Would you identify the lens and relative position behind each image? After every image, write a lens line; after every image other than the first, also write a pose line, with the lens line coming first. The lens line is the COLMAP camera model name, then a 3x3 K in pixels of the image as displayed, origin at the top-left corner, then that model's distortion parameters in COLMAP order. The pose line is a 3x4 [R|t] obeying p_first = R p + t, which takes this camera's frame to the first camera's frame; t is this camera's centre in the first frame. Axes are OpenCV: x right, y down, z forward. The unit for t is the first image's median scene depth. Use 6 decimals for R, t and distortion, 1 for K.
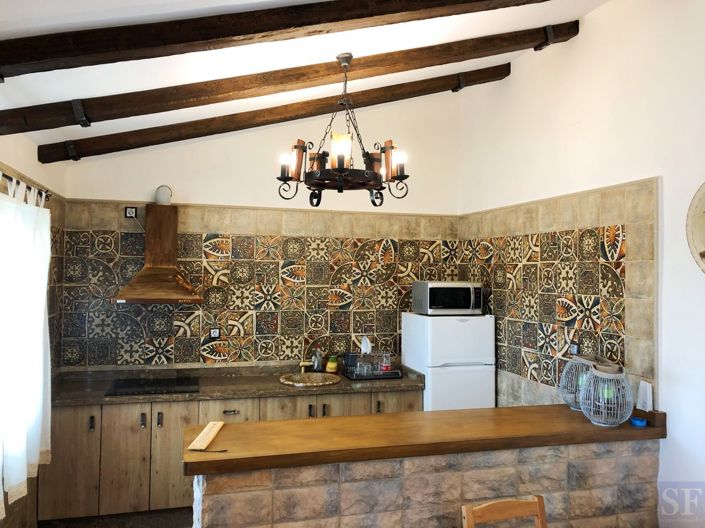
lens RADIAL K [[569.9, 0, 354.0], [0, 569.9, 256.4], [0, 0, 1]] dist [0.070851, -0.109201]
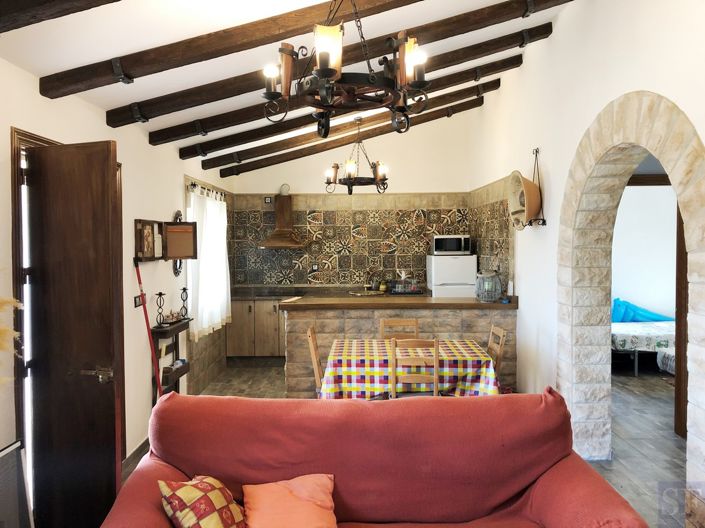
lens RADIAL K [[576.0, 0, 358.3], [0, 576.0, 254.0], [0, 0, 1]] dist [0.215215, -0.550124]
pose [[0.962537, -0.013767, -0.270800, 0.358789], [0.026022, 0.998791, 0.041717, 0.023005], [0.269899, -0.047201, 0.961731, -0.649676]]
